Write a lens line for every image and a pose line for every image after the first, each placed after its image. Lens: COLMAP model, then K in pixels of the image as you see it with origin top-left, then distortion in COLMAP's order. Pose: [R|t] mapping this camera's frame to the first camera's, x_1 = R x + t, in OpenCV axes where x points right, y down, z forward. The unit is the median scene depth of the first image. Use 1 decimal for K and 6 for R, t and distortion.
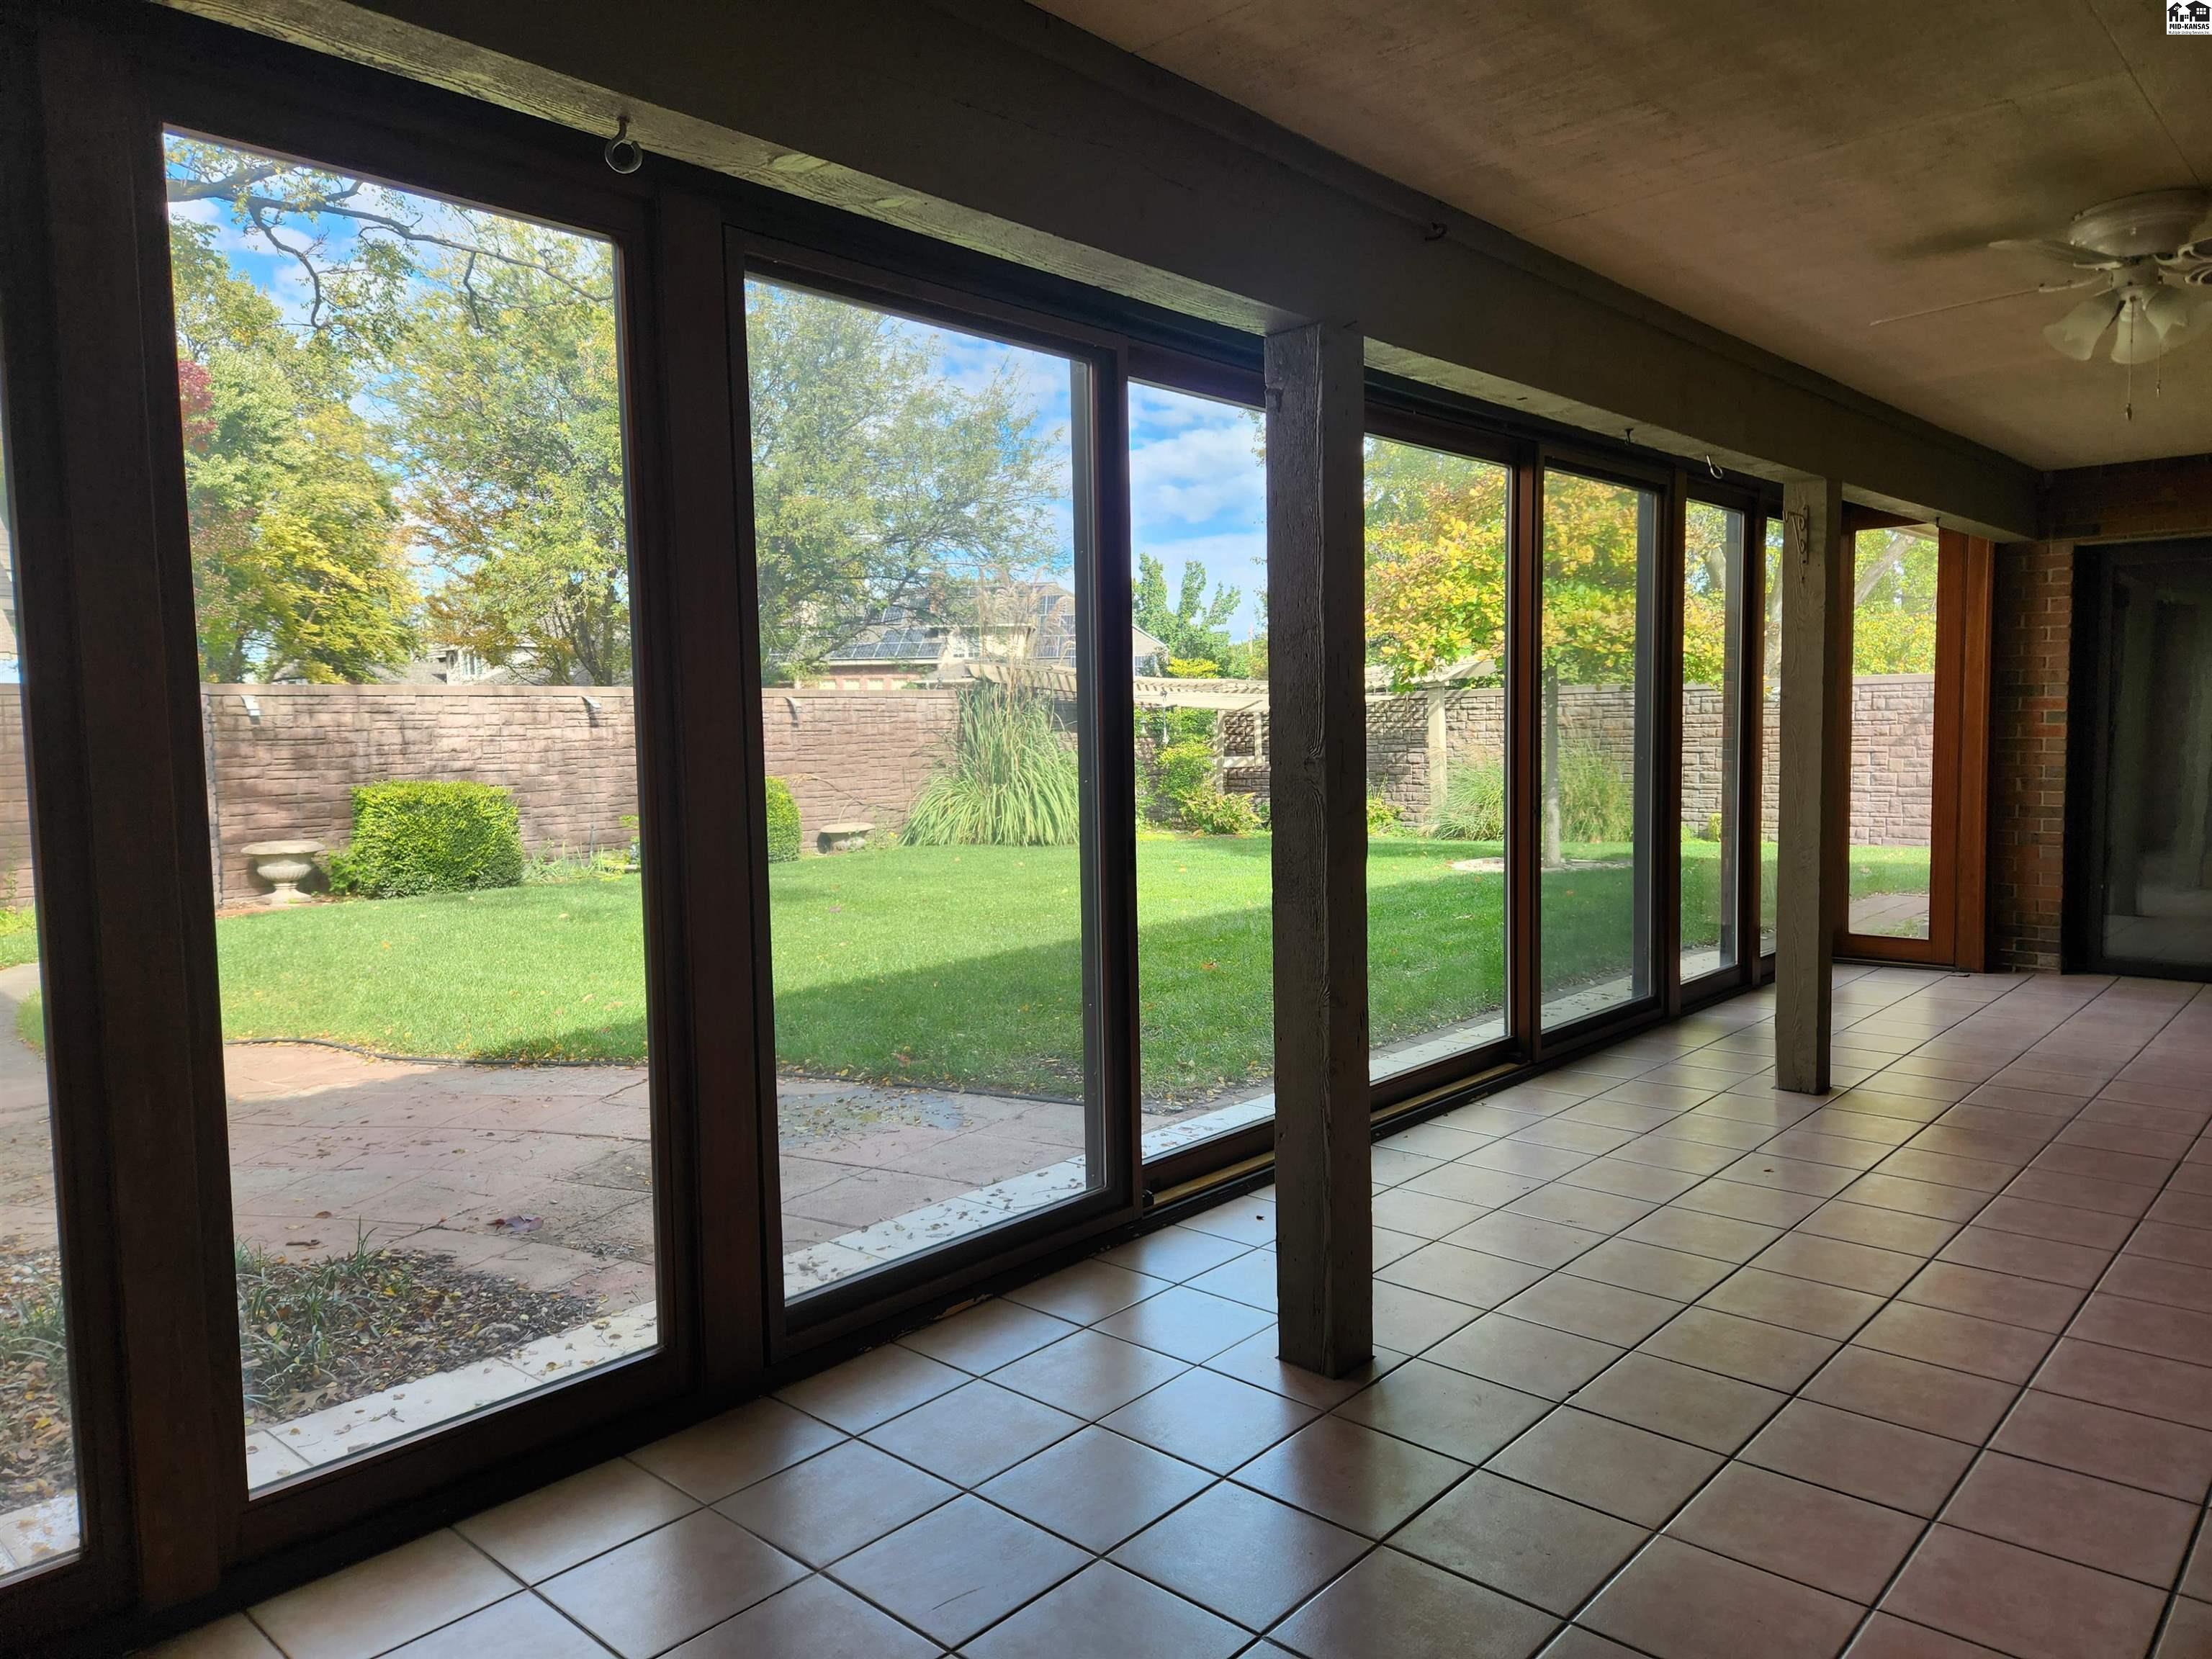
lens RADIAL K [[1482.7, 0, 1094.4], [0, 1482.7, 840.0], [0, 0, 1]] dist [0.055205, -0.049223]
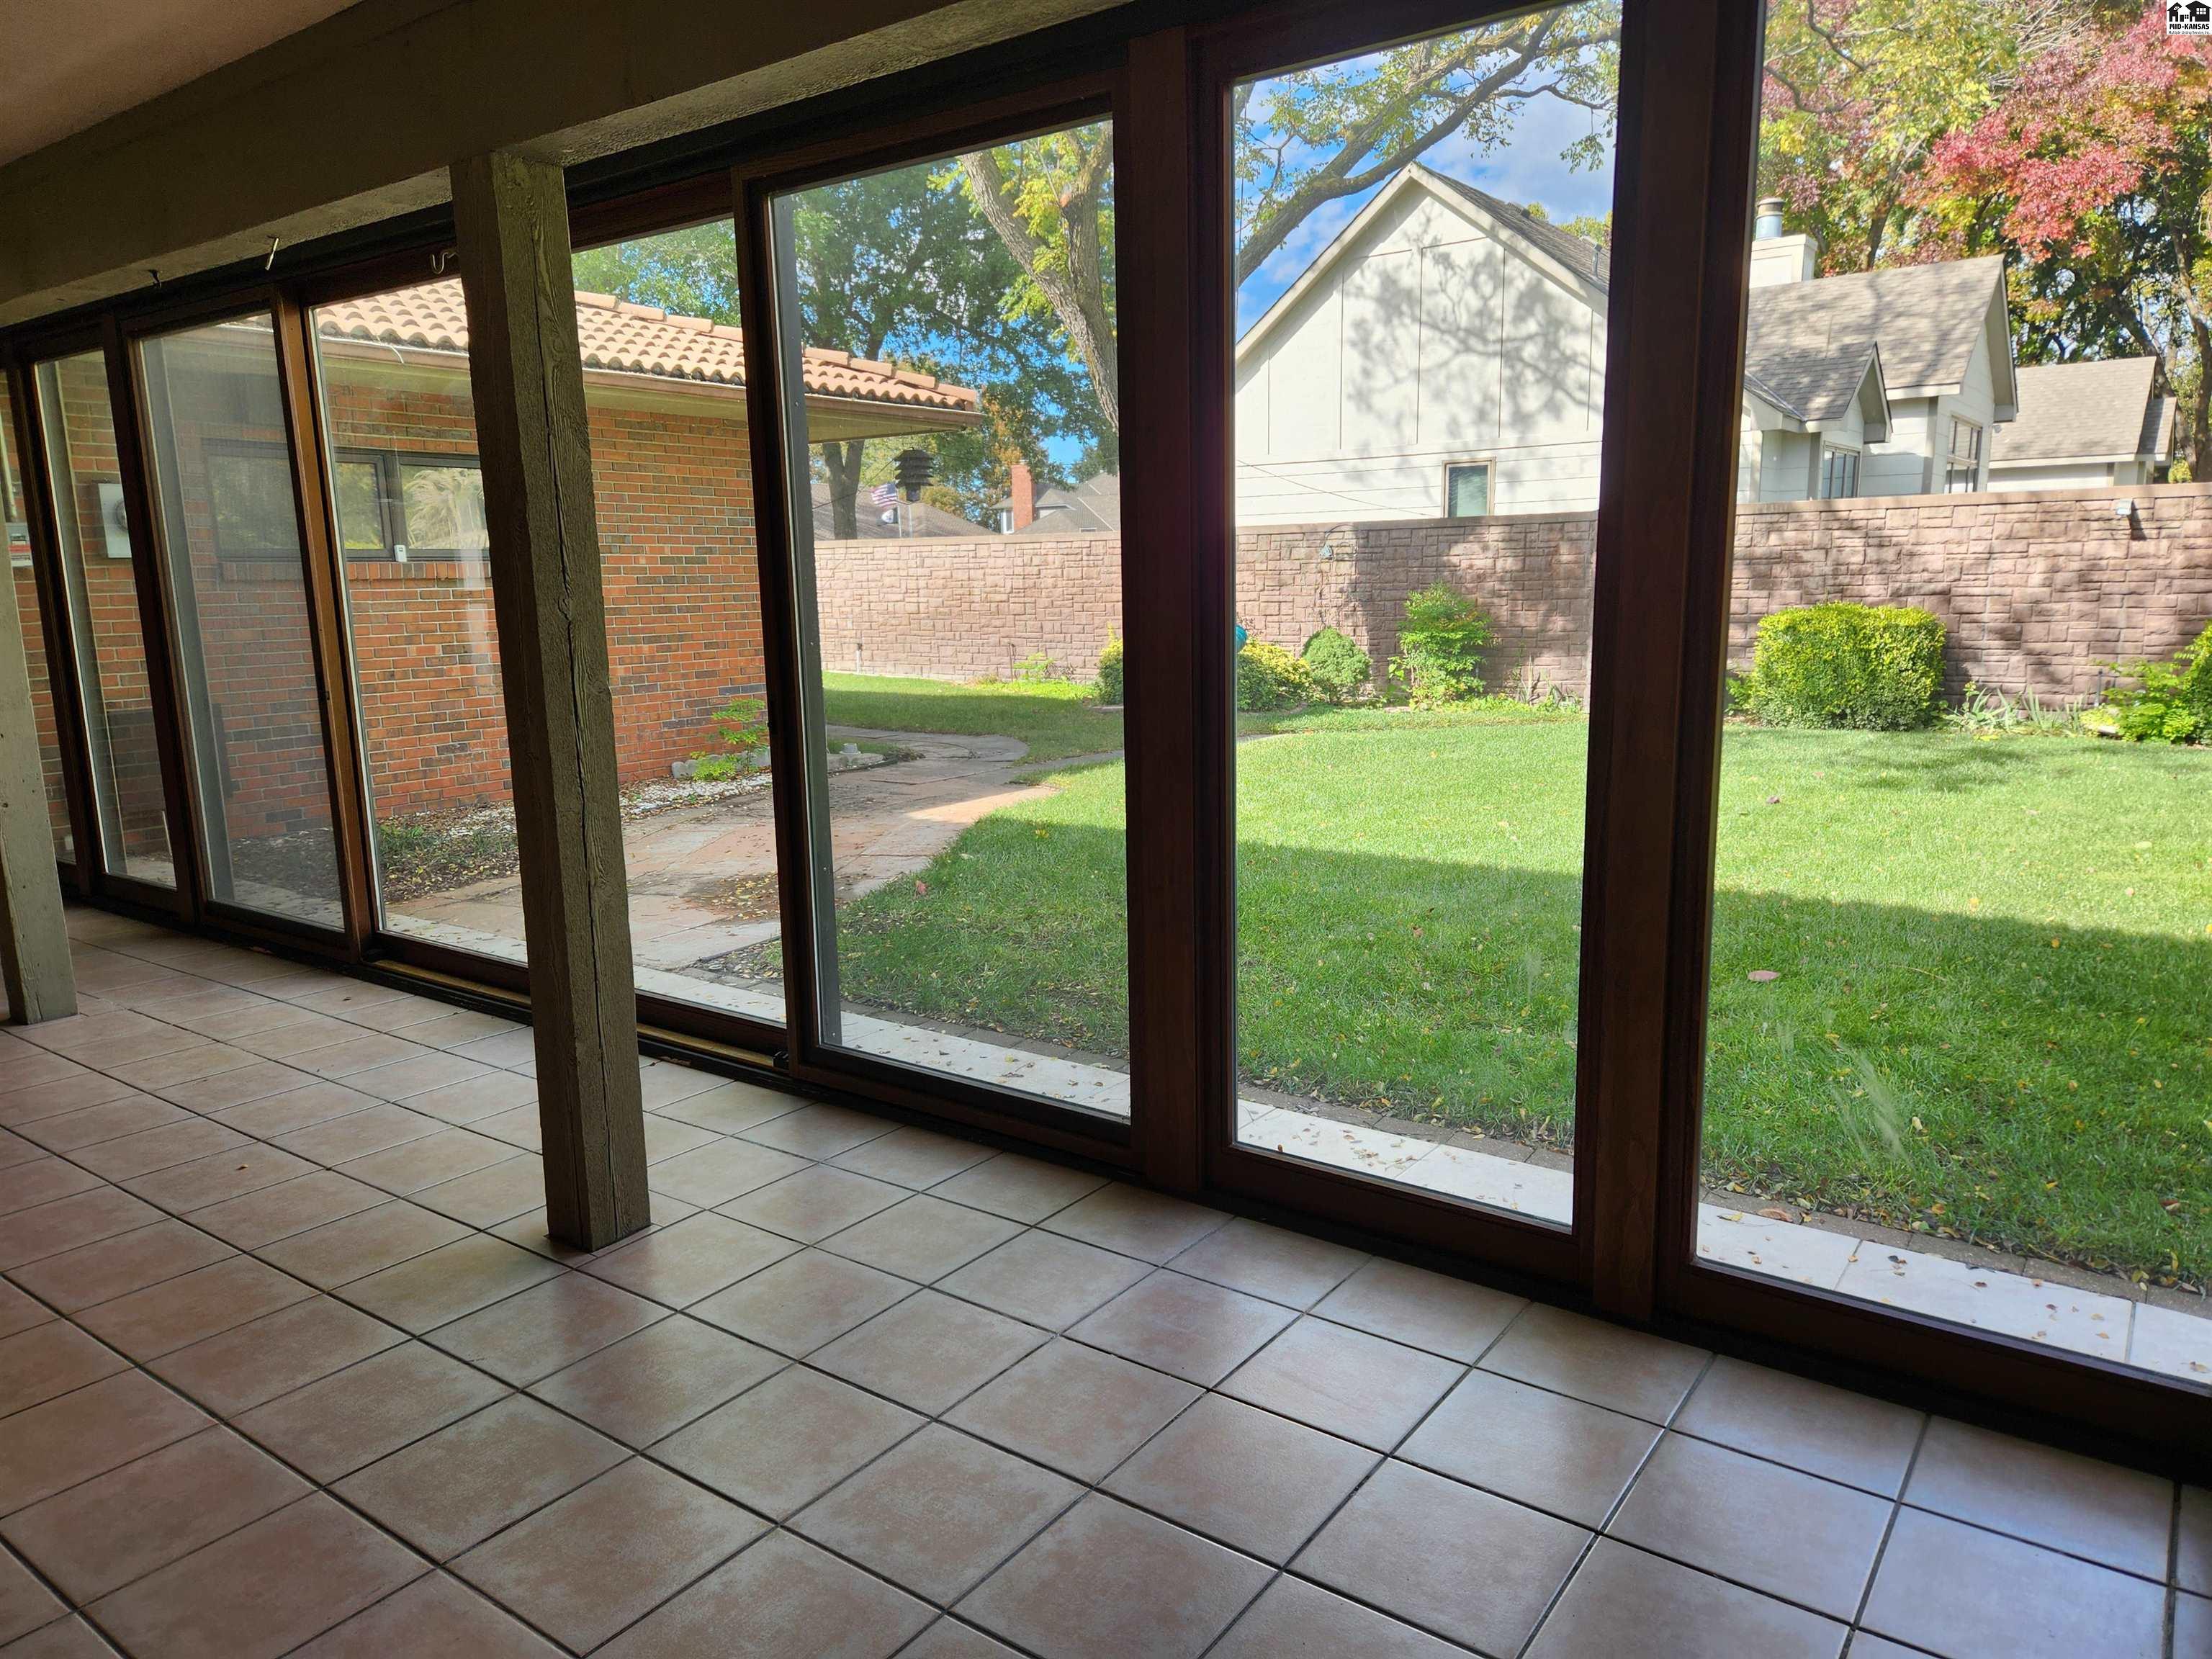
lens RADIAL K [[1482.7, 0, 1094.3], [0, 1482.7, 823.2], [0, 0, 1]] dist [0.055205, -0.049223]
pose [[0.103170, 0.183462, -0.977598, 0.715727], [-0.060187, 0.982193, 0.177972, -0.075699], [0.992841, 0.040478, 0.112375, 0.774790]]
